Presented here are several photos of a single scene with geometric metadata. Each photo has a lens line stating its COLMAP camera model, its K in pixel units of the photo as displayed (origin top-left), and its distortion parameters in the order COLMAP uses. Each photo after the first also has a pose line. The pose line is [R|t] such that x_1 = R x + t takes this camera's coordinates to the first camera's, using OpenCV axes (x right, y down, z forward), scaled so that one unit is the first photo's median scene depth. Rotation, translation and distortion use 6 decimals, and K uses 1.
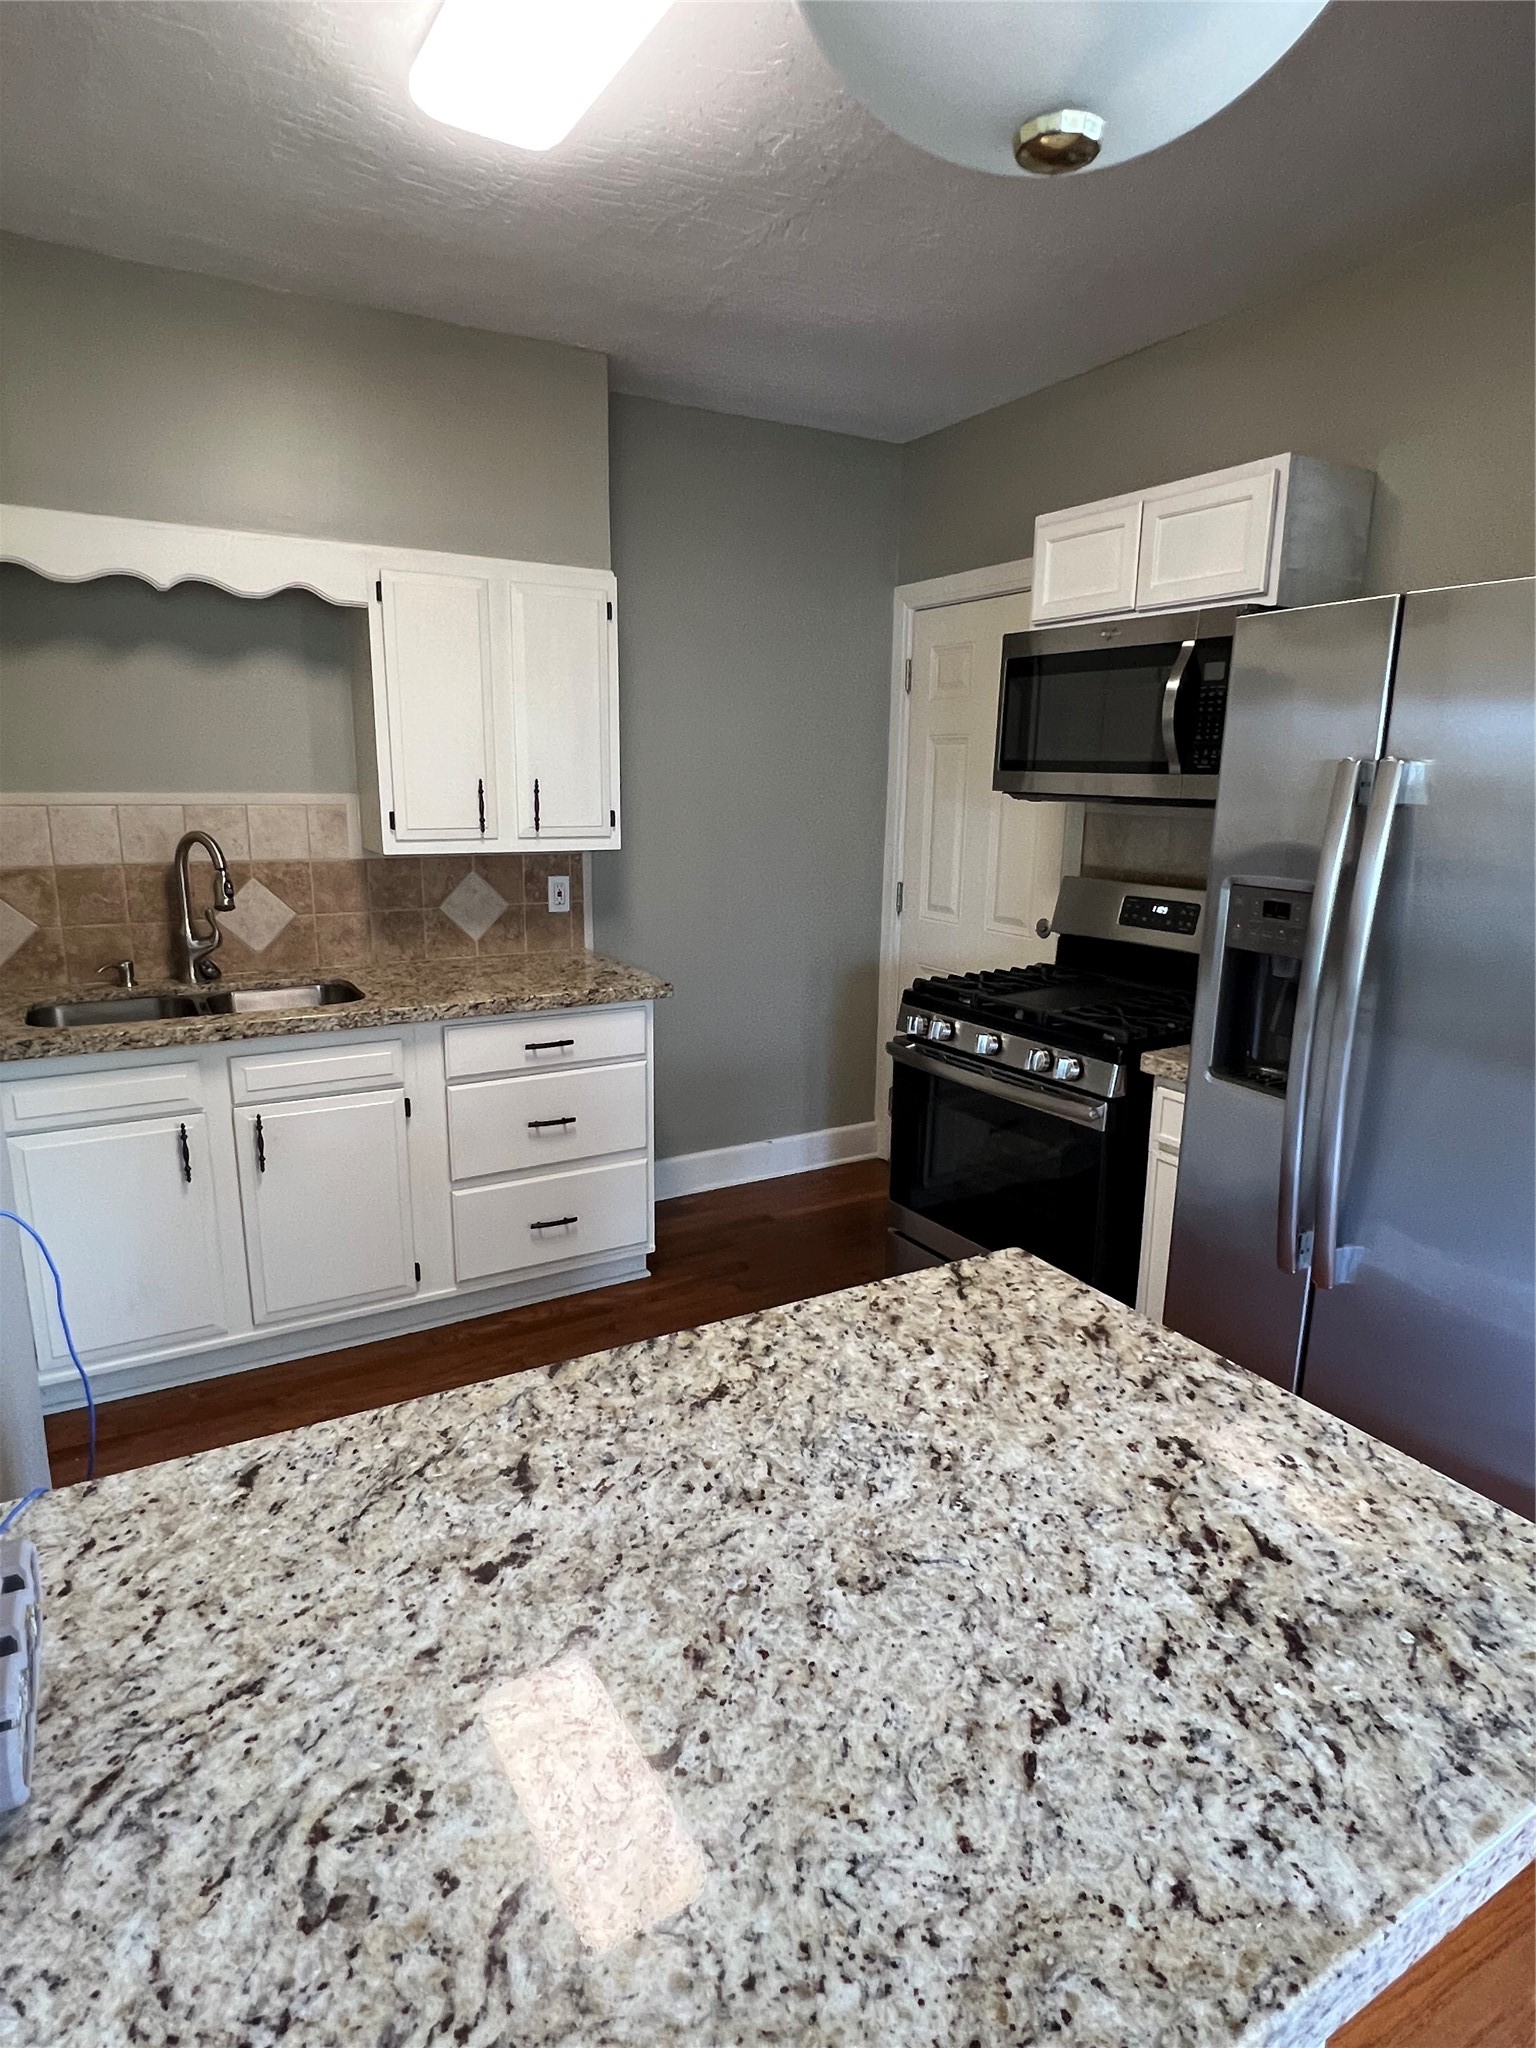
lens RADIAL K [[1151.5, 0, 768.0], [0, 1151.5, 1024.0], [0, 0, 1]] dist [-0.001043, -0.001067]
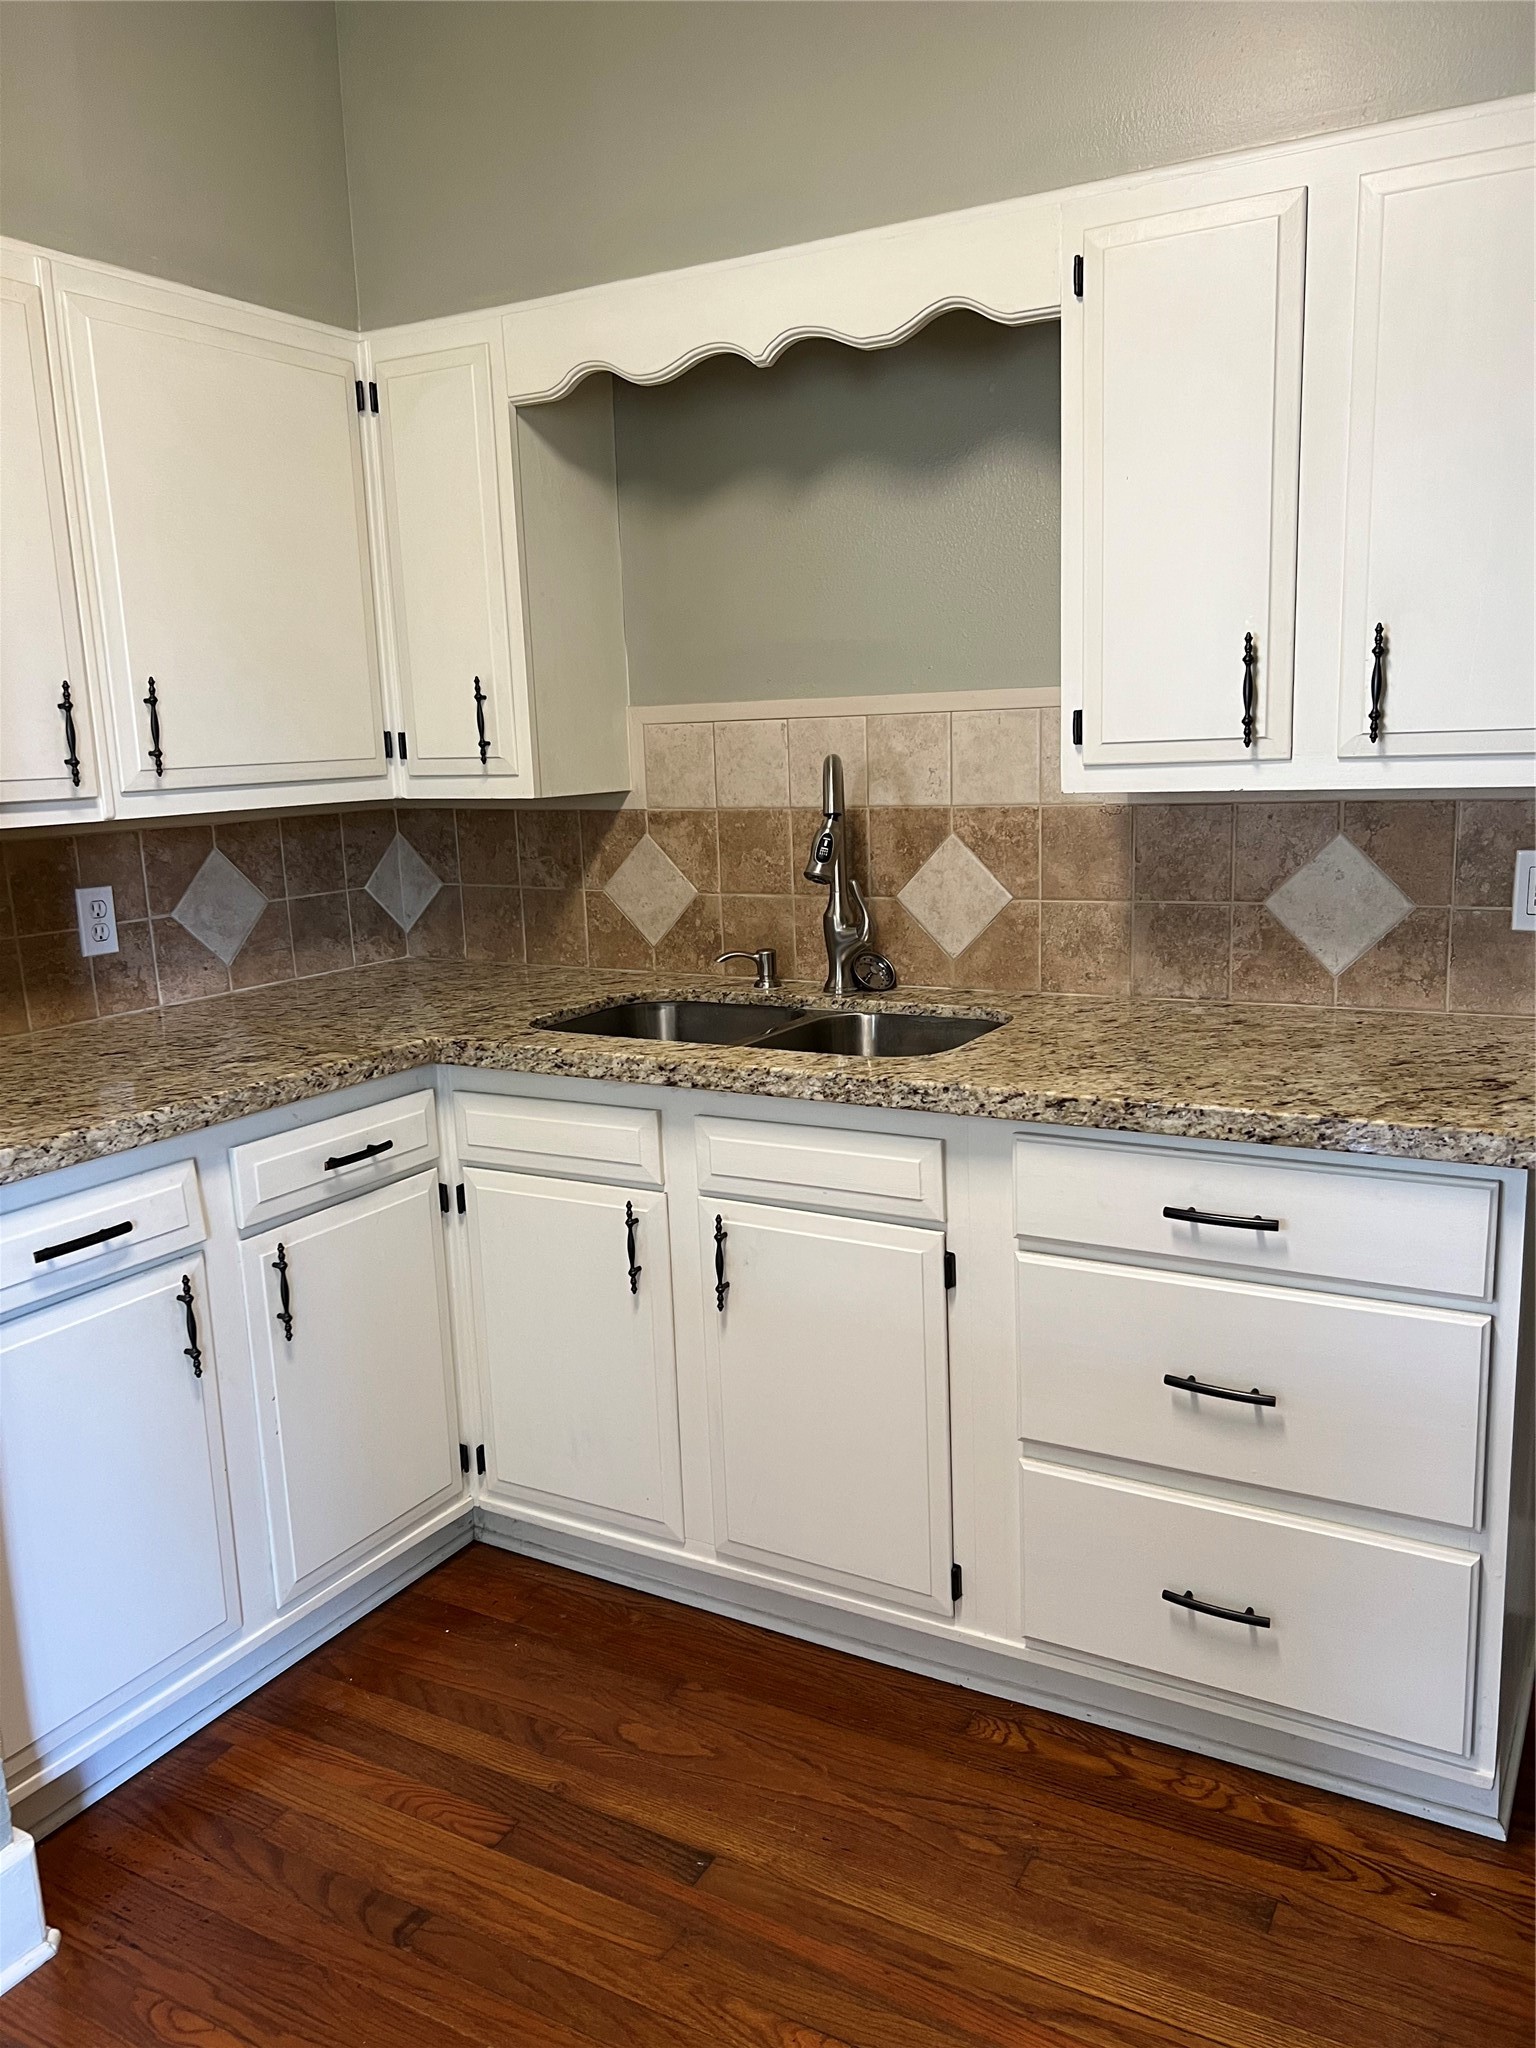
lens RADIAL K [[1539.5, 0, 774.7], [0, 1539.5, 1037.5], [0, 0, 1]] dist [0.121995, -0.211593]
pose [[0.502014, 0.135757, -0.854138, 0.224374], [-0.146530, 0.986676, 0.070701, -0.067119], [0.852356, 0.089664, 0.515218, 0.528353]]
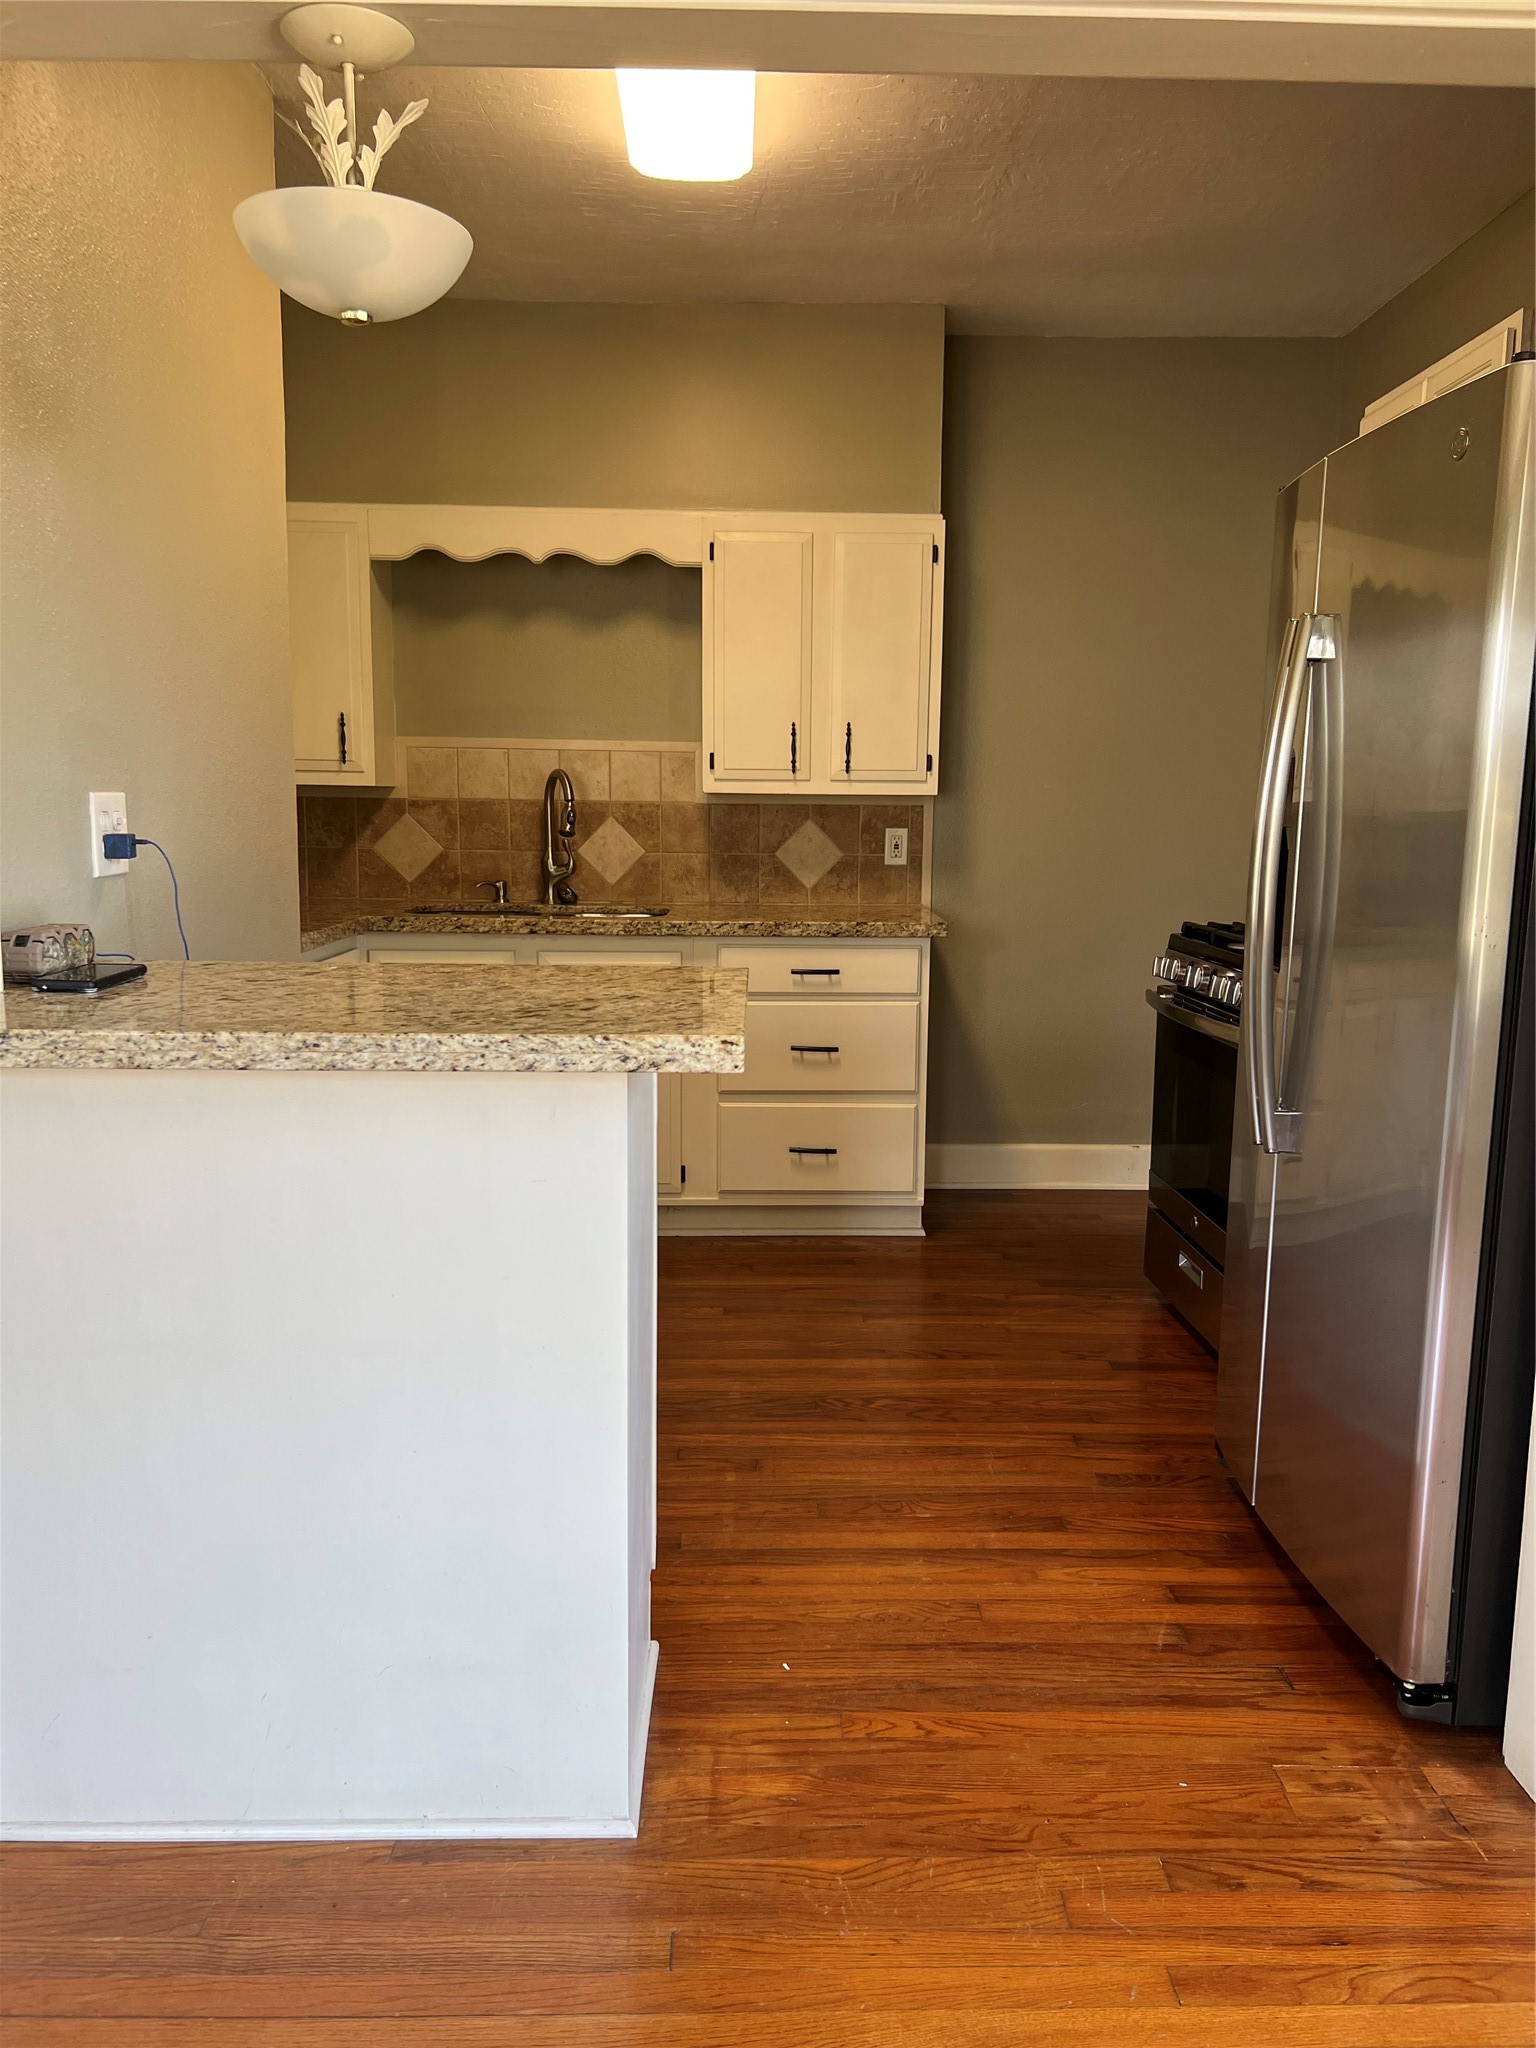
lens RADIAL K [[1539.5, 0, 774.7], [0, 1539.5, 1037.5], [0, 0, 1]] dist [0.121995, -0.211593]
pose [[0.872241, 0.072407, -0.483686, 0.446812], [-0.106182, 0.993427, -0.042767, 0.138085], [0.477410, 0.088662, 0.874196, -0.222743]]
